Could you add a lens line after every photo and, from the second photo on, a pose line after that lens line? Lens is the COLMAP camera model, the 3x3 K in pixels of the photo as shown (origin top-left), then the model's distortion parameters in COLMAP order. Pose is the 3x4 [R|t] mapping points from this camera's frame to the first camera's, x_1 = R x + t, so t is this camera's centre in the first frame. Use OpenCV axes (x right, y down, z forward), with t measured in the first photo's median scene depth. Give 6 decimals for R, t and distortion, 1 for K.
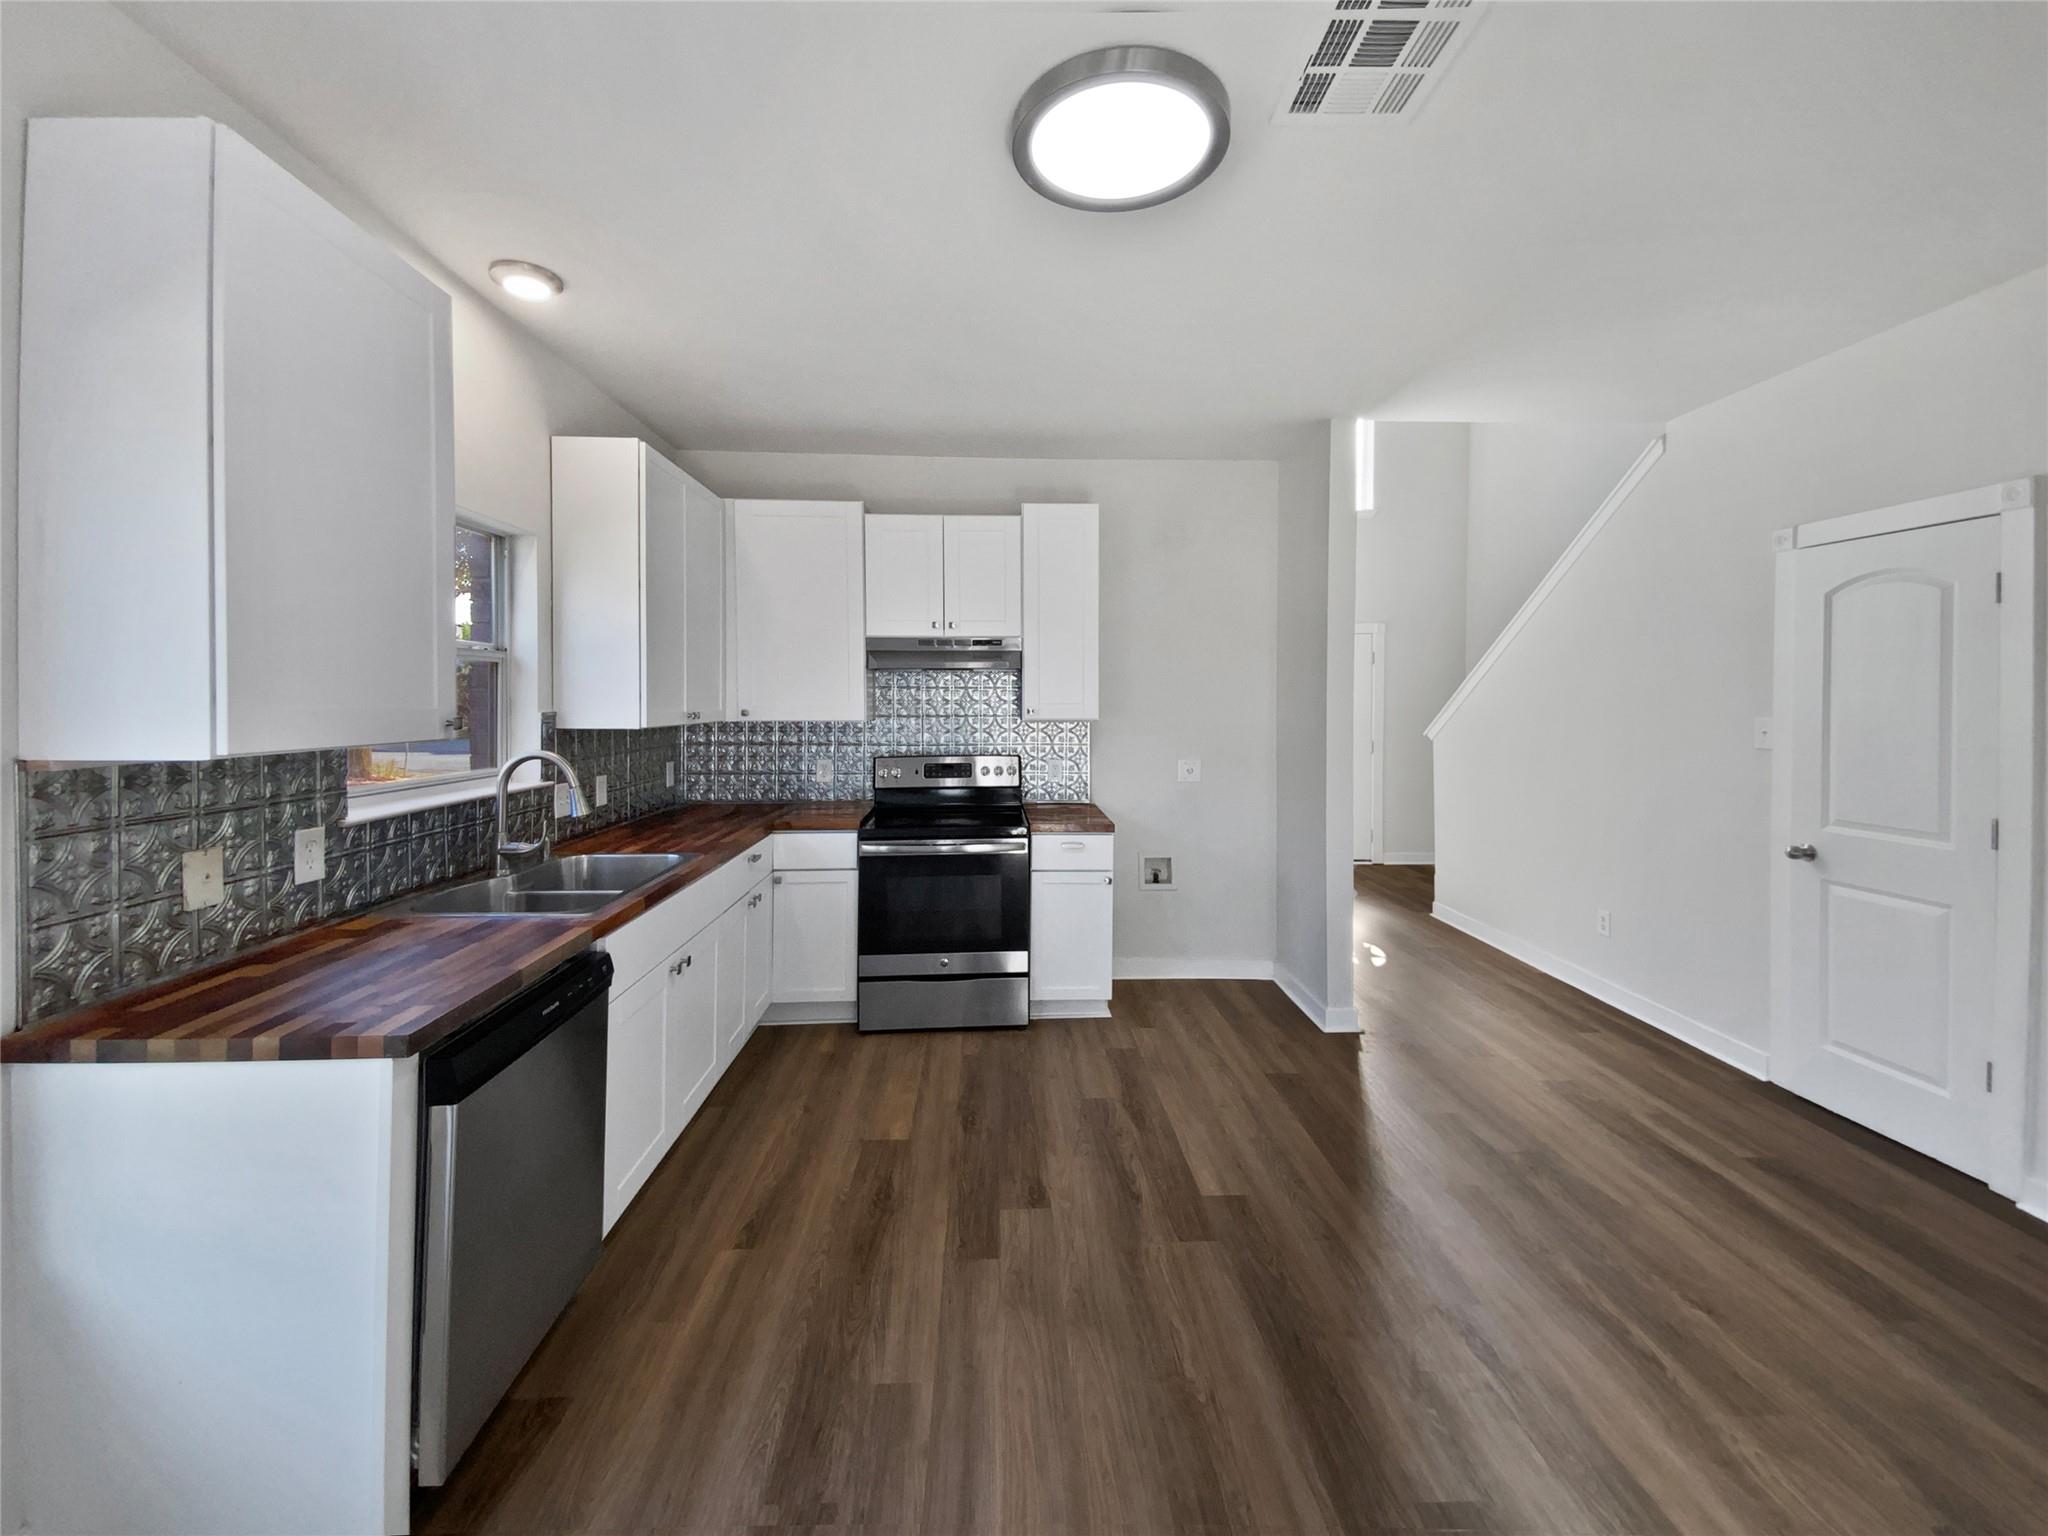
lens RADIAL K [[825.6, 0, 1017.8], [0, 825.6, 694.9], [0, 0, 1]] dist [0.022368, -0.000088]
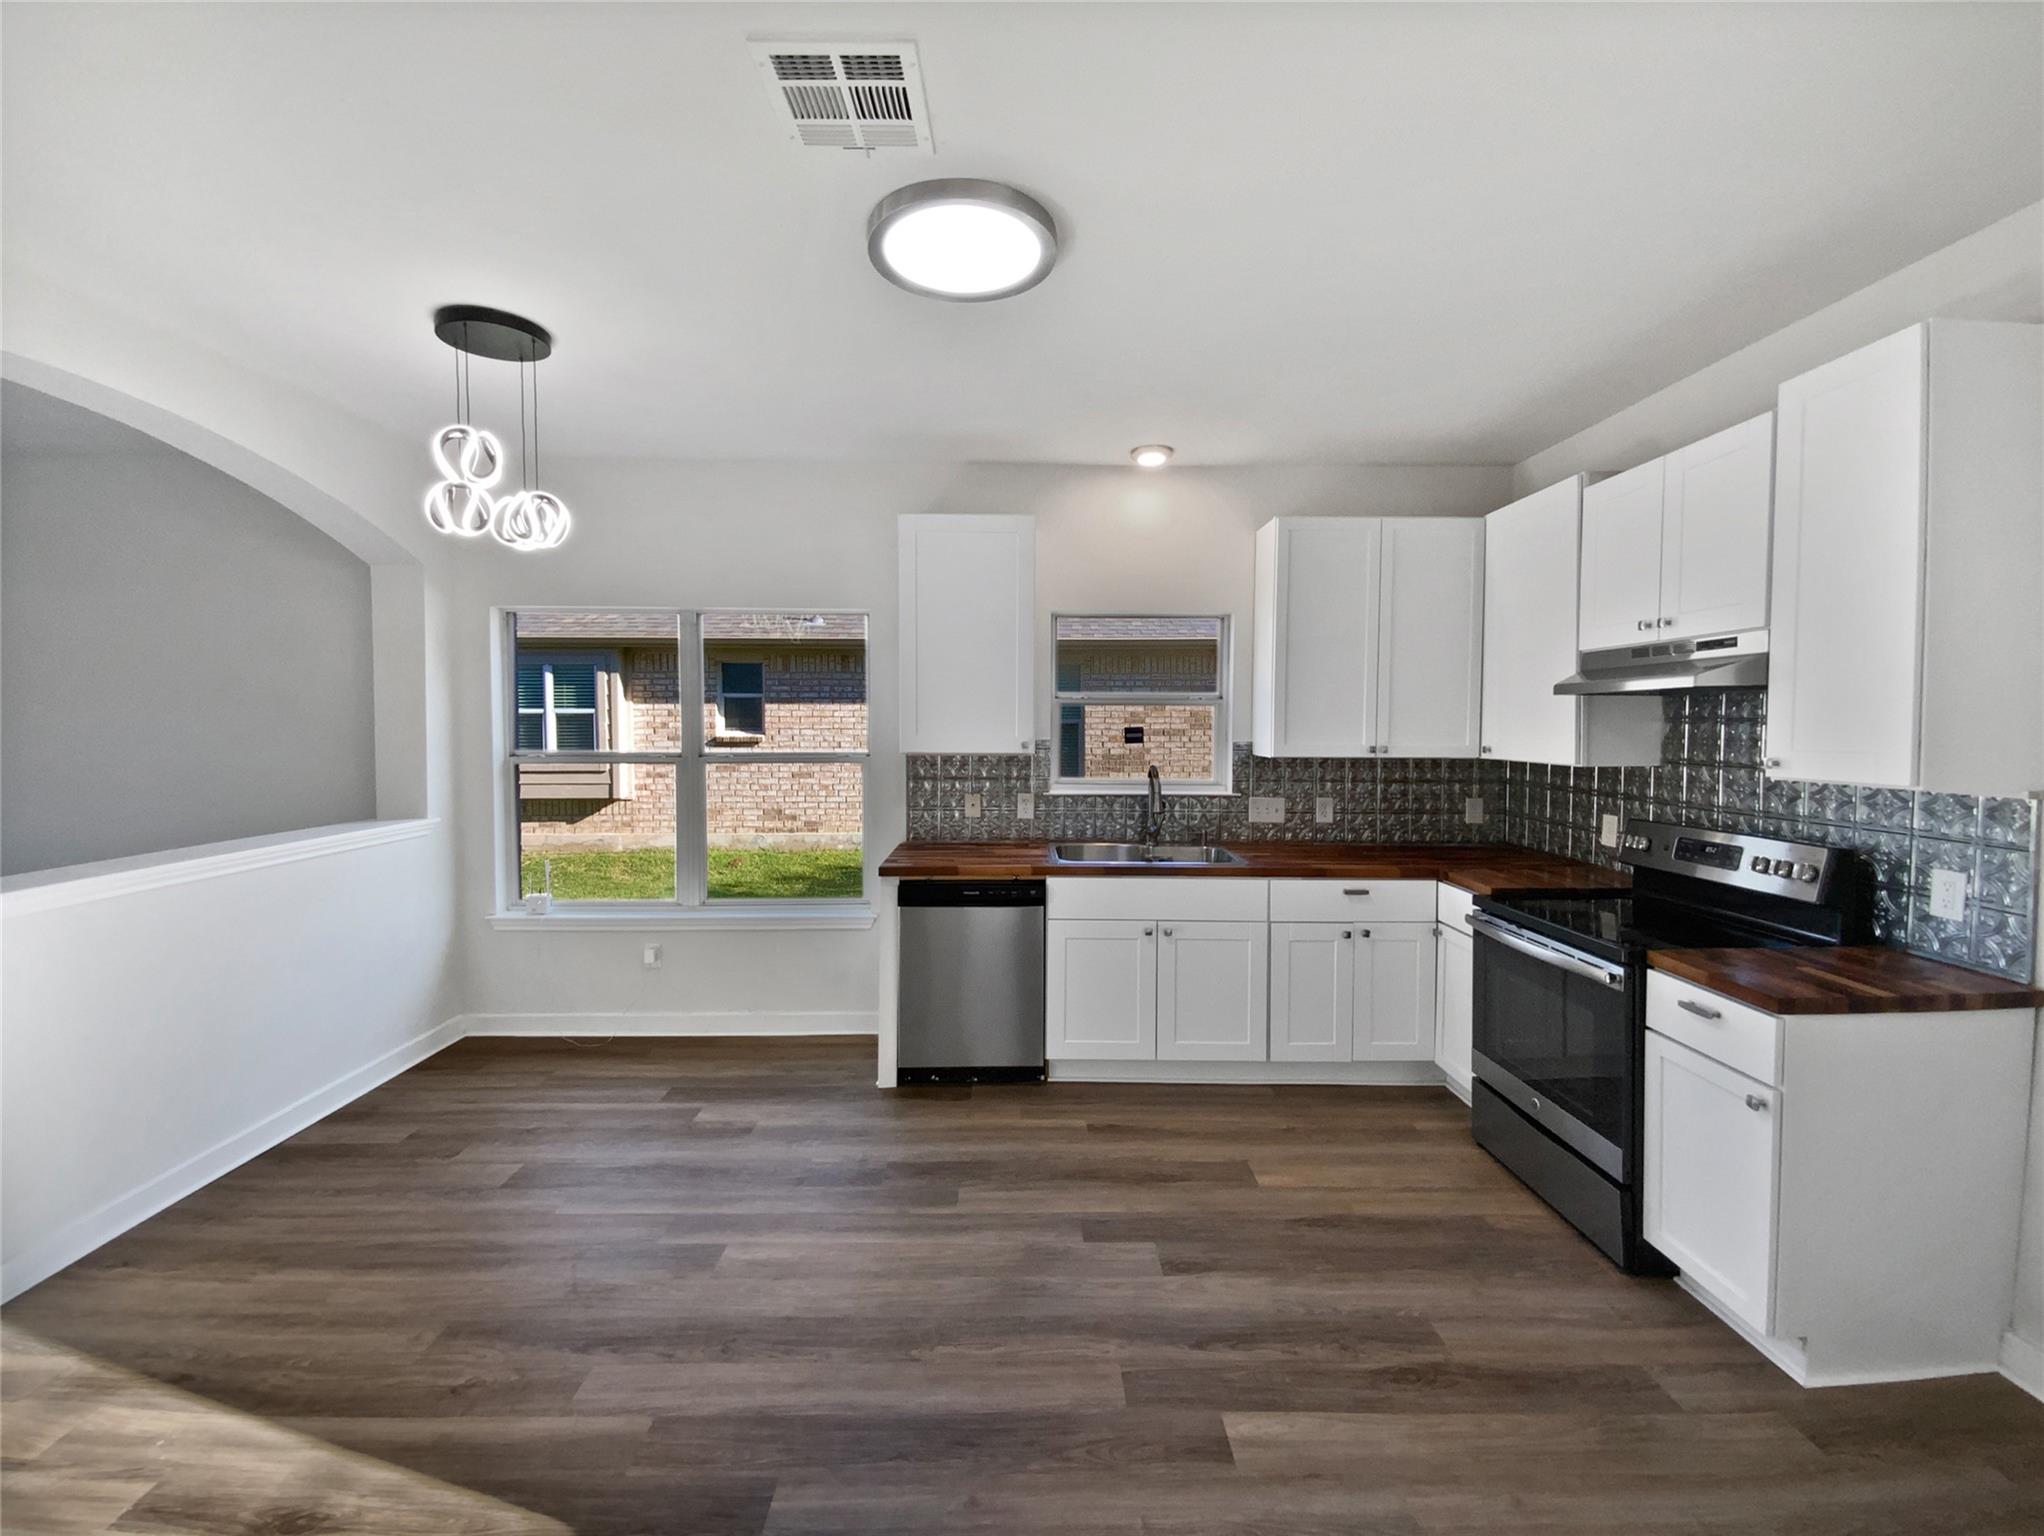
lens RADIAL K [[825.3, 0, 1016.9], [0, 825.3, 754.5], [0, 0, 1]] dist [0.001558, -0.000398]
pose [[-0.024858, 0.040080, -0.998887, 0.820813], [-0.002068, 0.999192, 0.040143, -0.011380], [0.999689, 0.003063, -0.024755, 0.733135]]
